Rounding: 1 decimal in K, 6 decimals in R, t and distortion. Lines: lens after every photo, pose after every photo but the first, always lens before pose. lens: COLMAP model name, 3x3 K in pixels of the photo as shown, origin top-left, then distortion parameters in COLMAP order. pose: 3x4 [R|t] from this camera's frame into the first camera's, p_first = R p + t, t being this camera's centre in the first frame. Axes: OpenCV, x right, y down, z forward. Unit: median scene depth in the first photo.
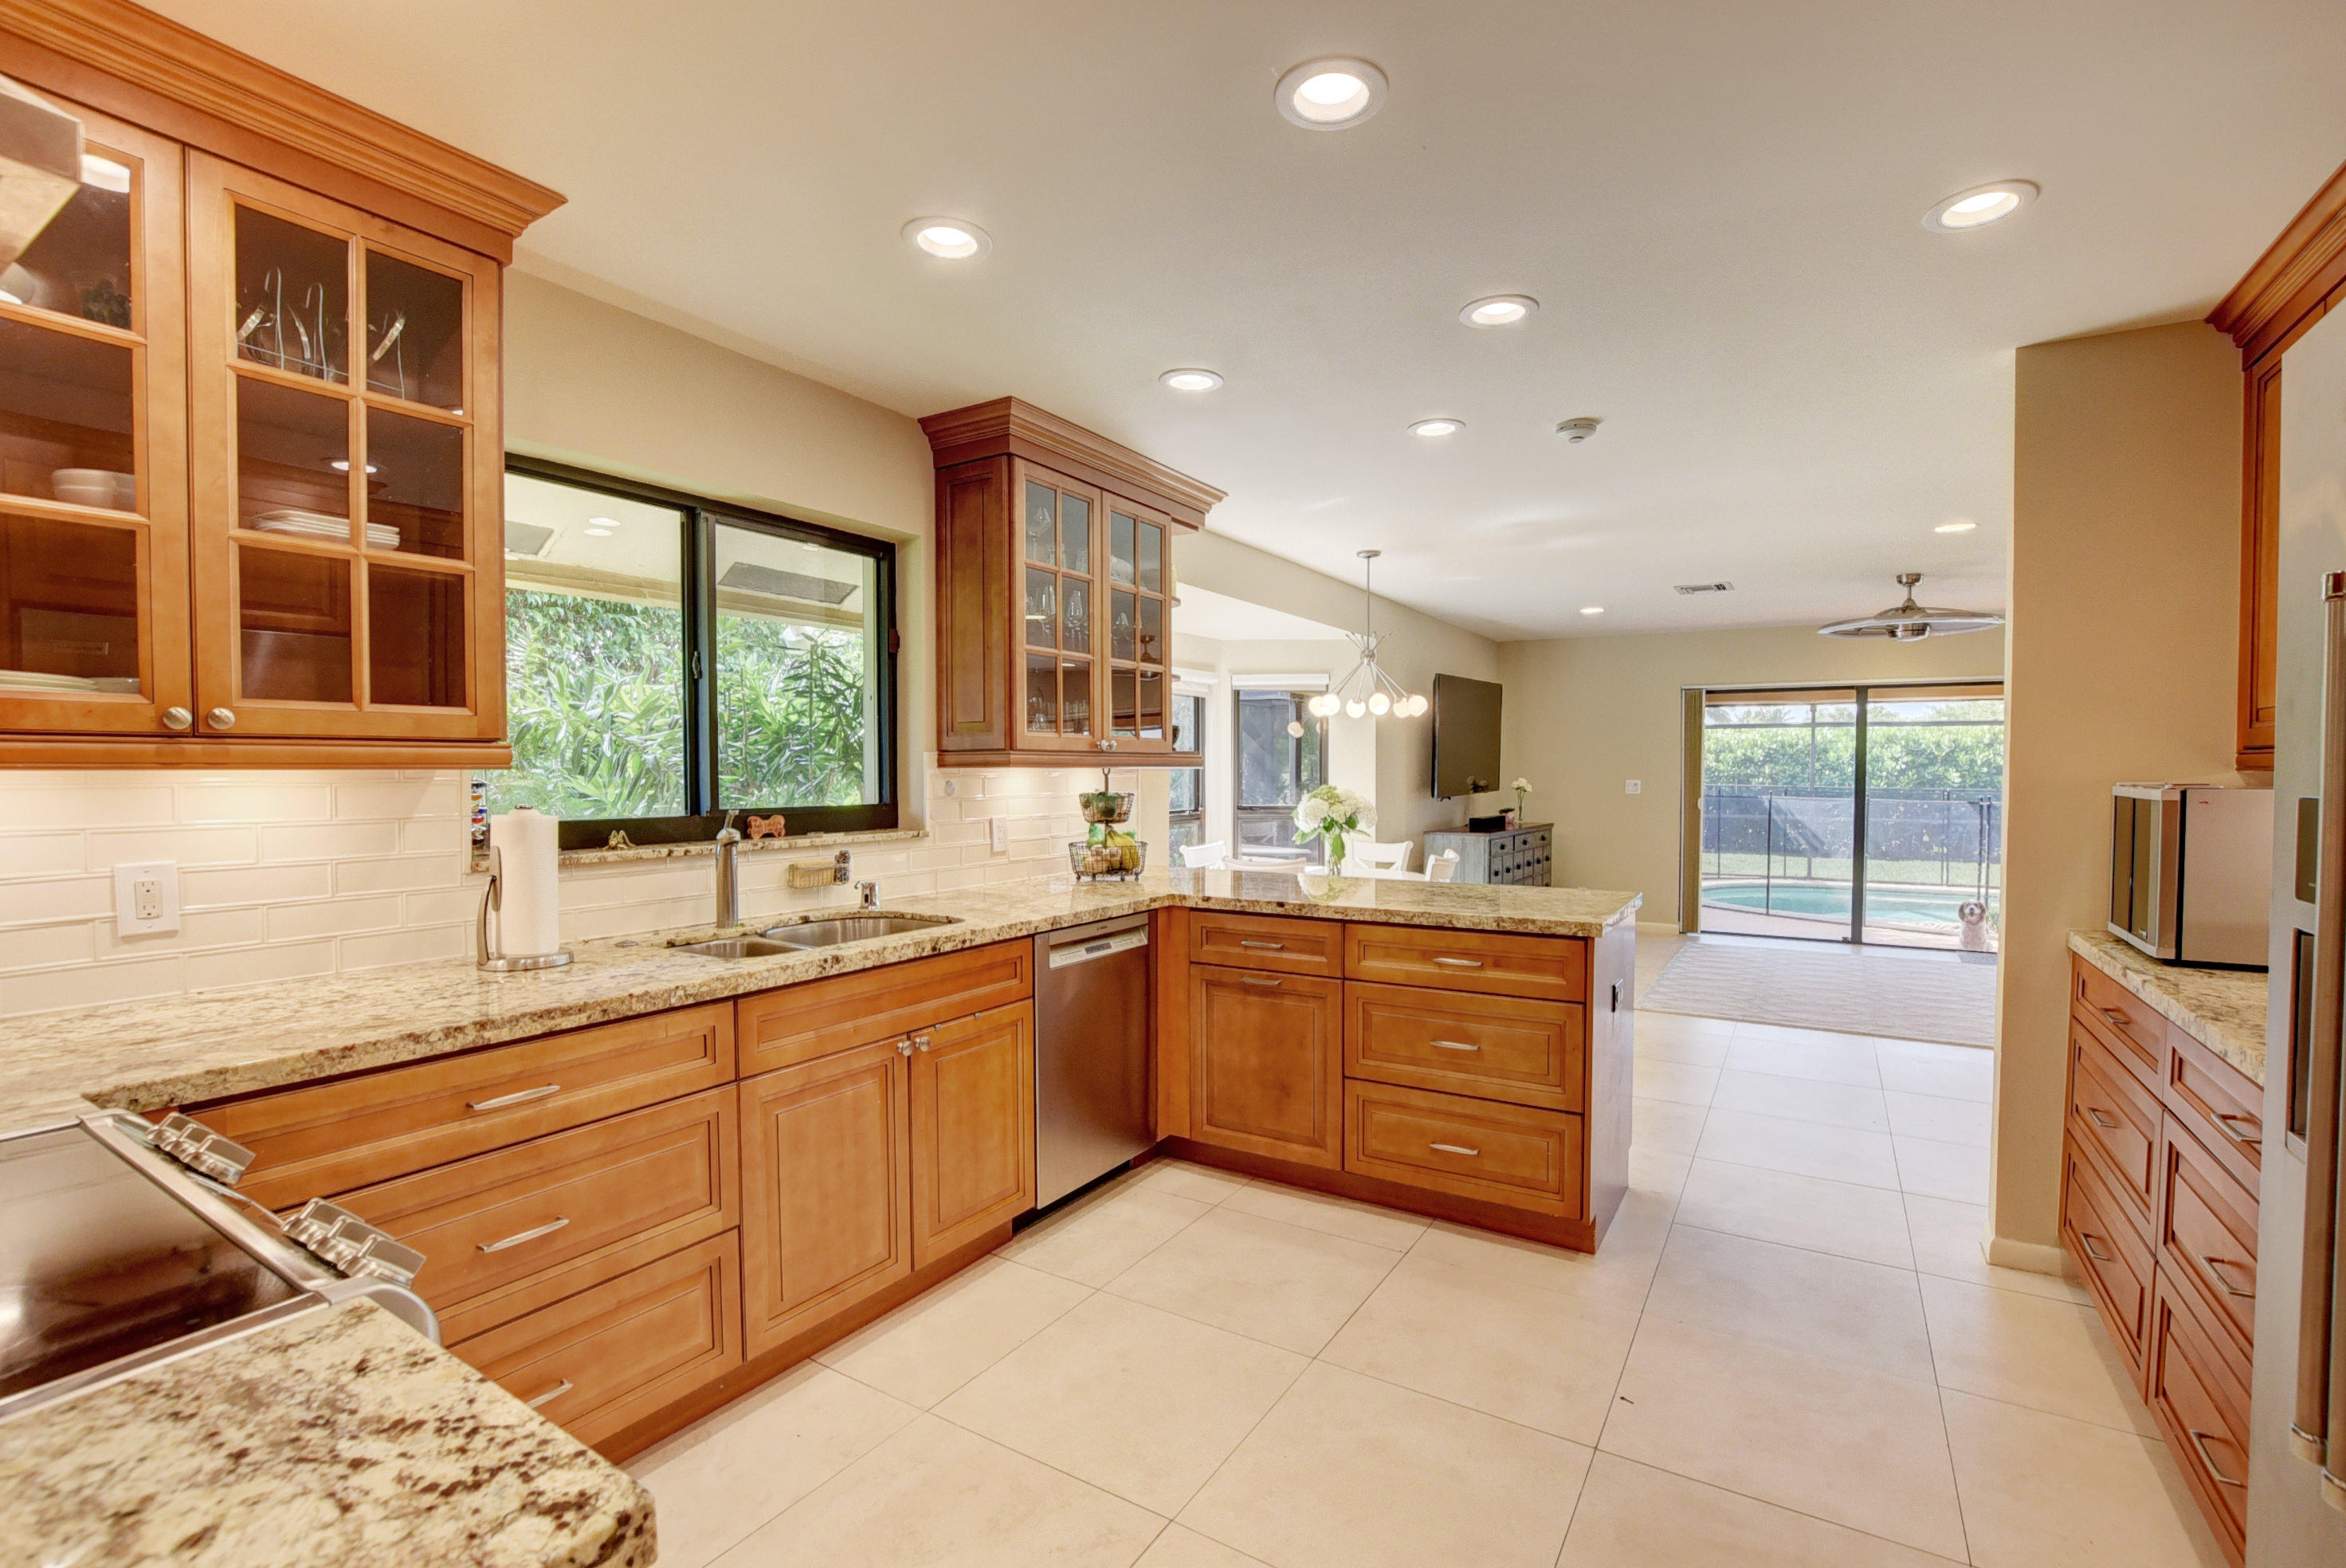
lens RADIAL K [[1042.2, 0, 1185.1], [0, 1042.2, 797.5], [0, 0, 1]] dist [-0.026482, 0.000348]
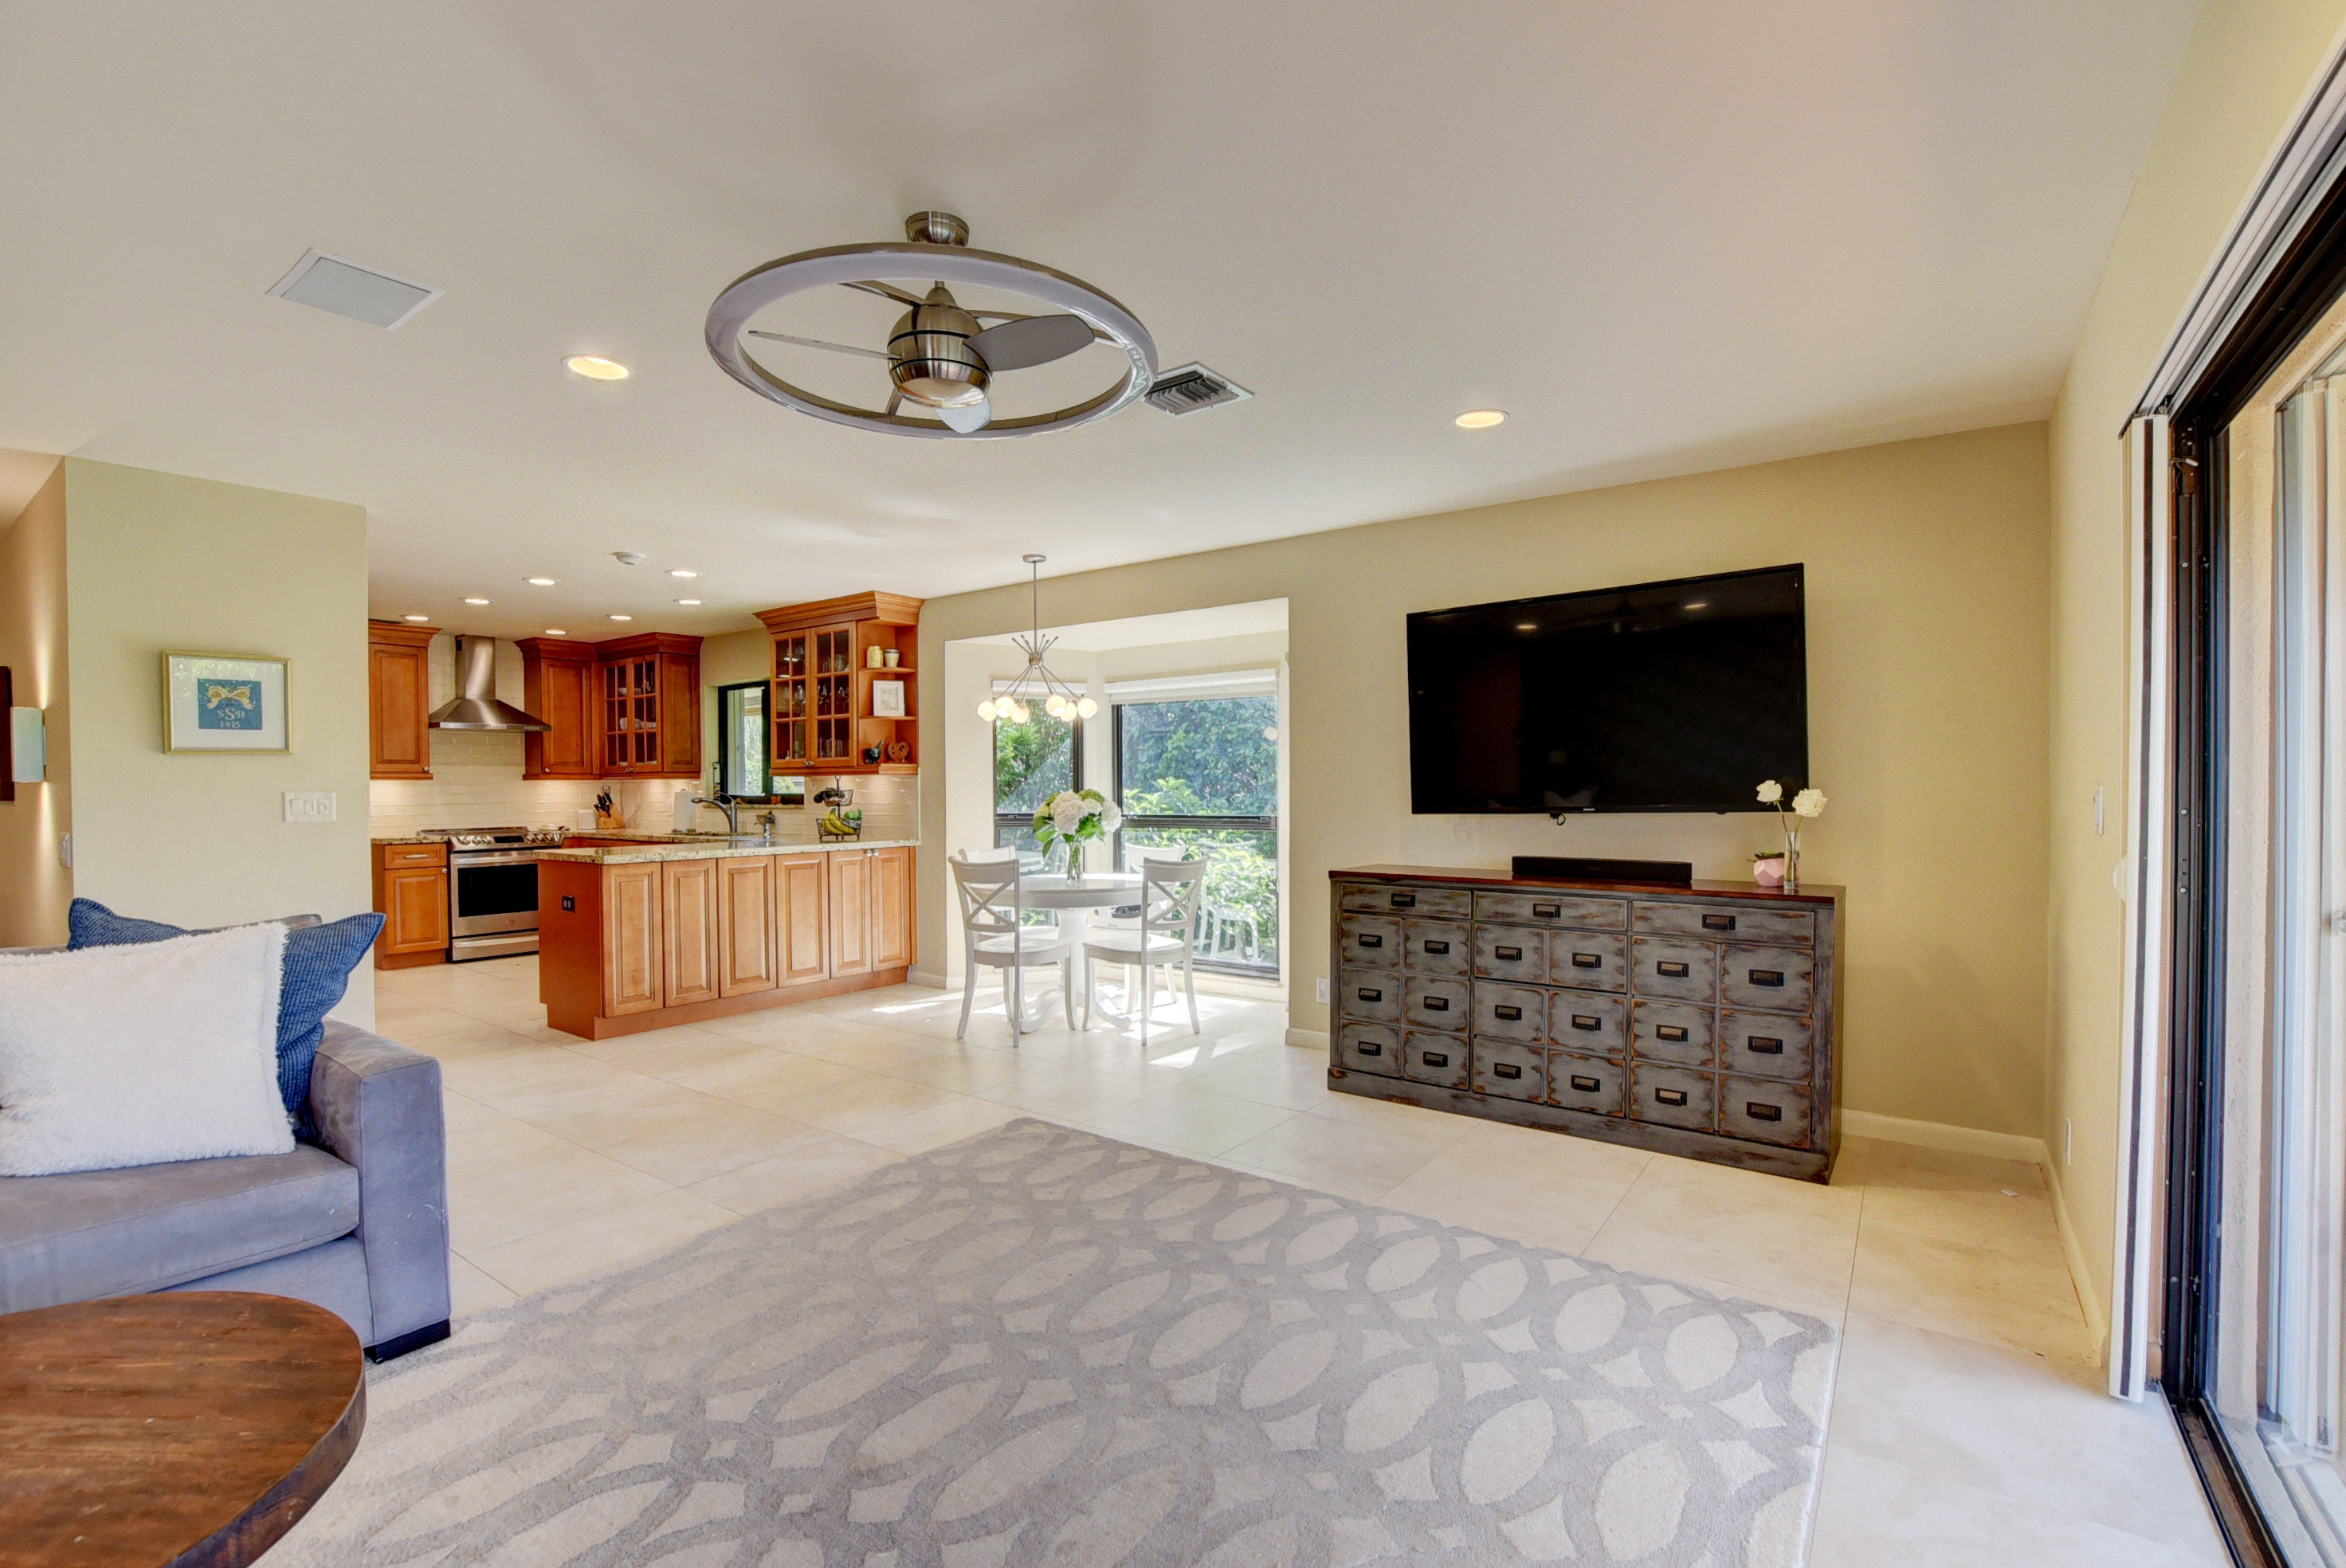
lens RADIAL K [[1042.2, 0, 1185.1], [0, 1042.2, 797.5], [0, 0, 1]] dist [-0.026482, 0.000348]
pose [[-0.075130, 0.010391, -0.997120, 0.731347], [-0.021835, 0.999689, 0.012063, -0.011172], [0.996935, 0.022678, -0.074879, 0.767594]]
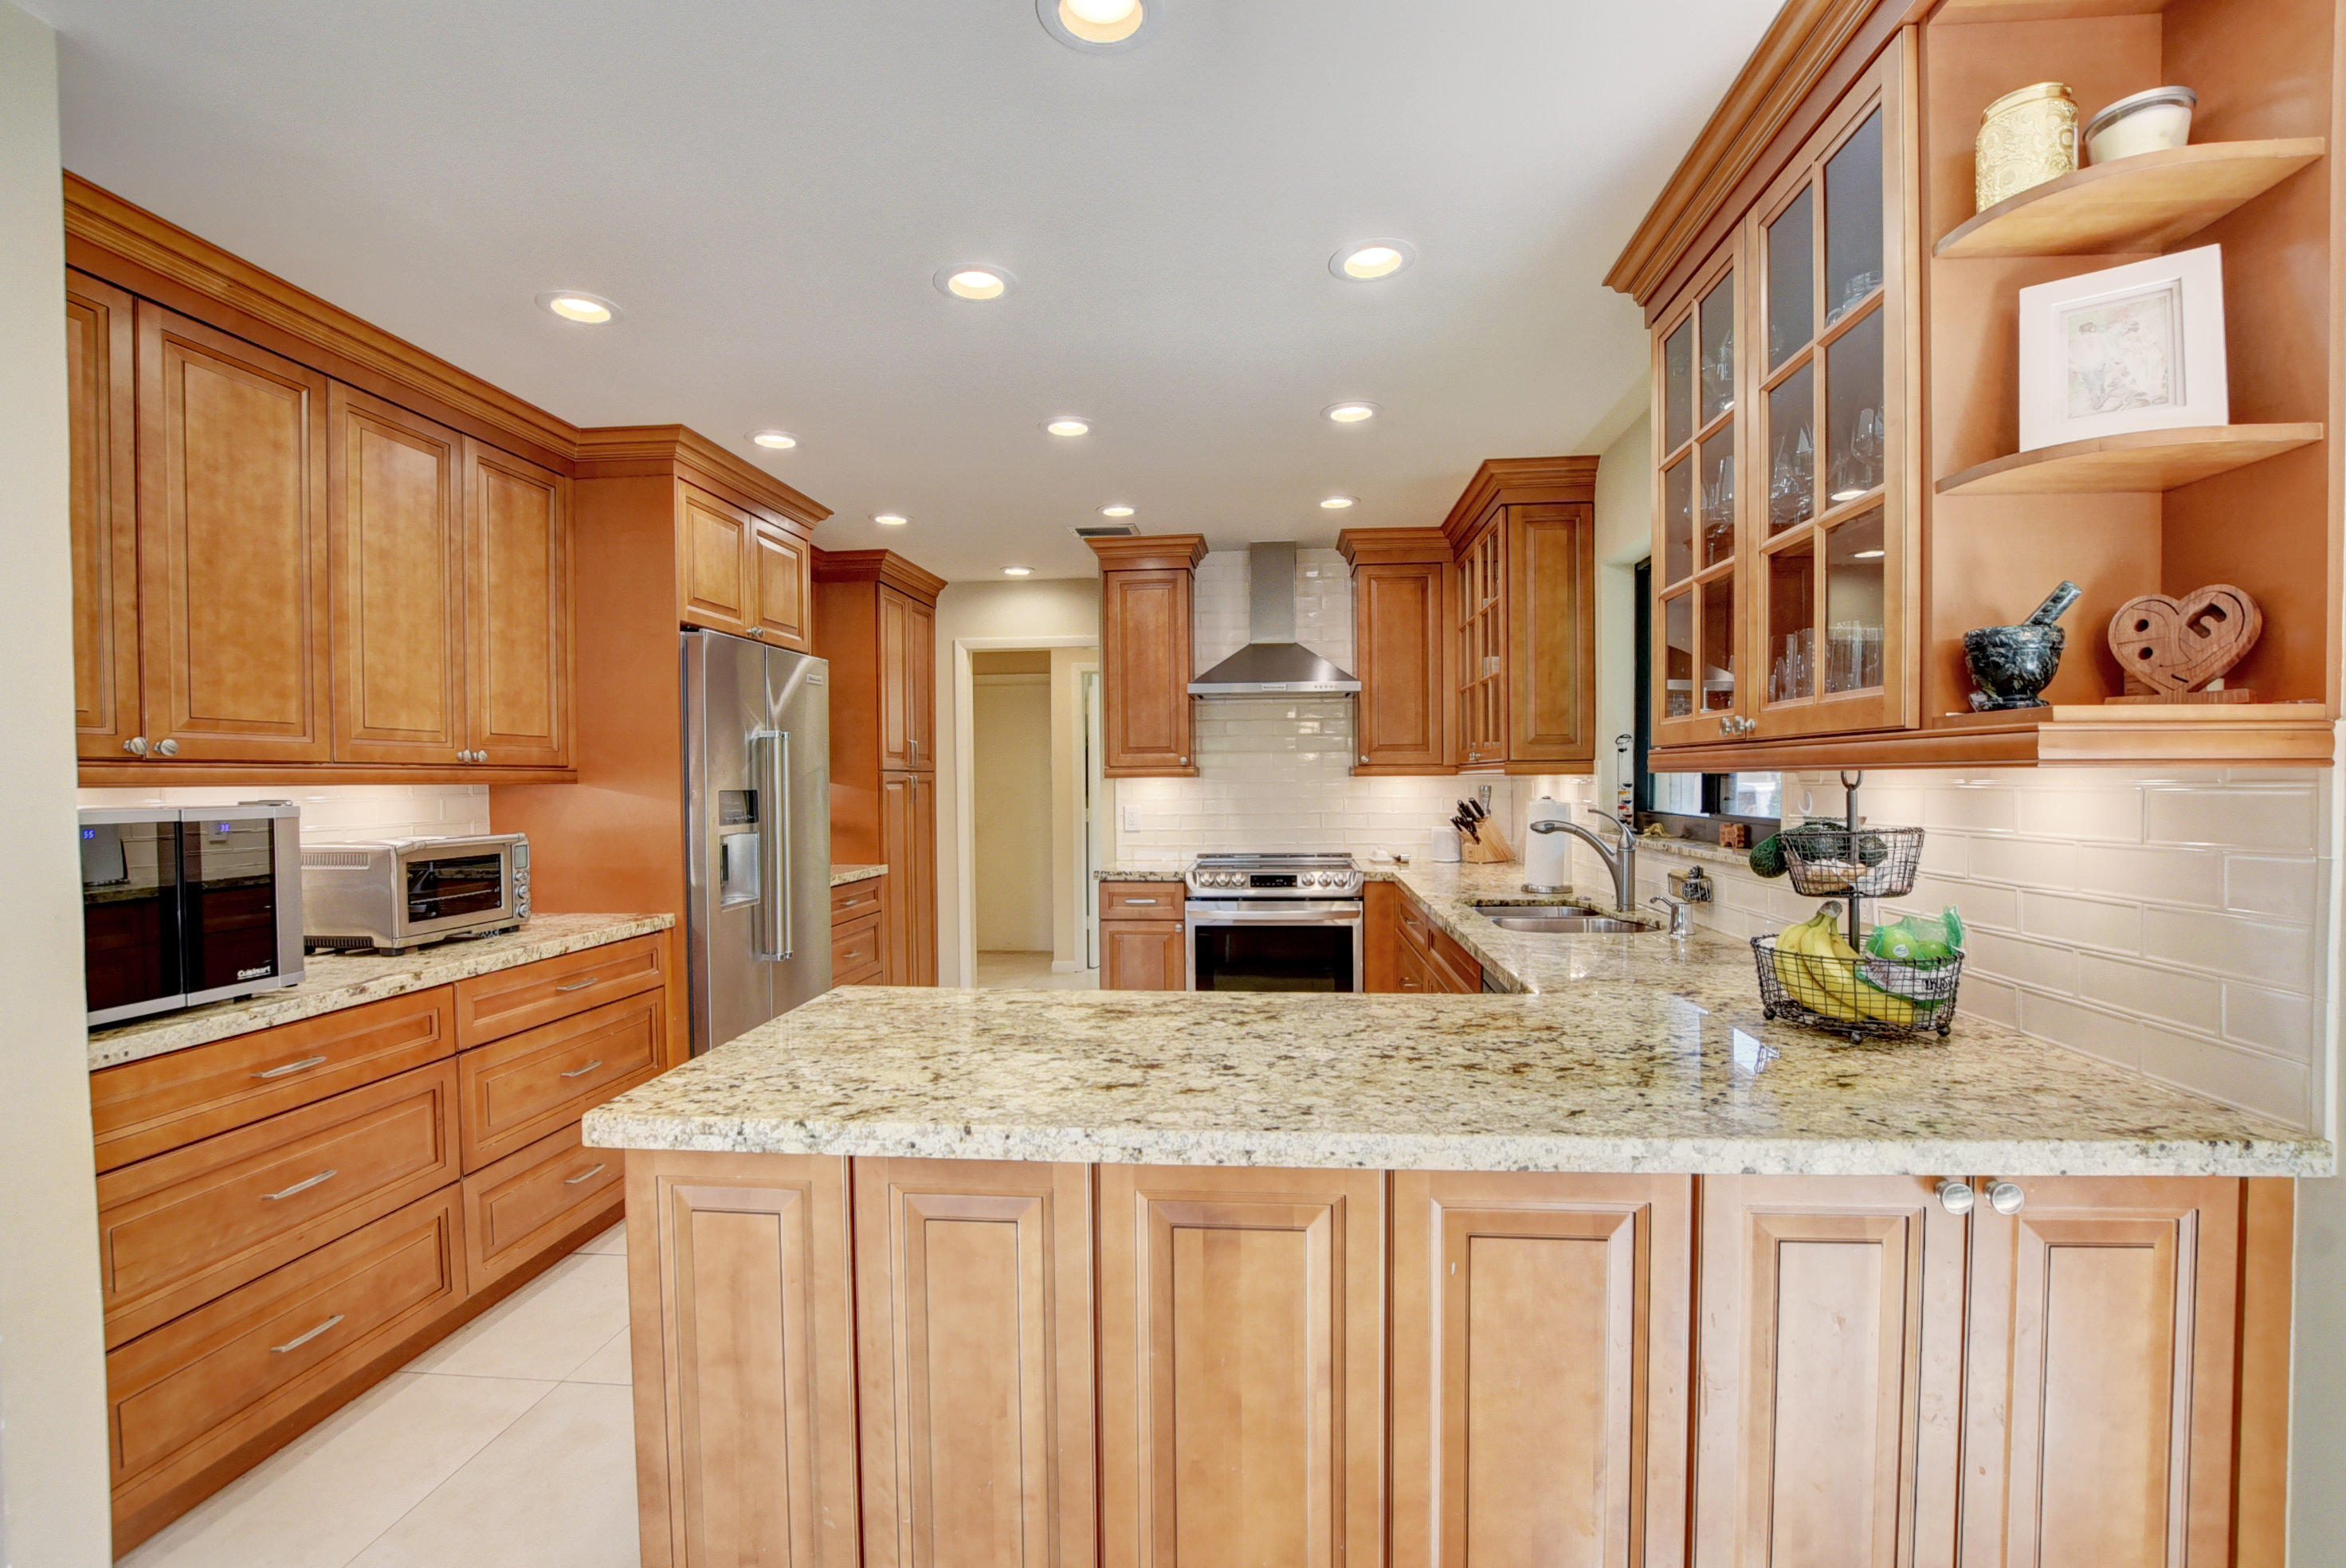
lens RADIAL K [[1038.7, 0, 1179.9], [0, 1038.7, 801.9], [0, 0, 1]] dist [-0.032057, 0.003614]
pose [[-0.896333, 0.015335, -0.443117, 0.162240], [-0.006196, 0.998871, 0.047100, -0.014778], [0.443339, 0.044962, -0.895226, 0.561140]]
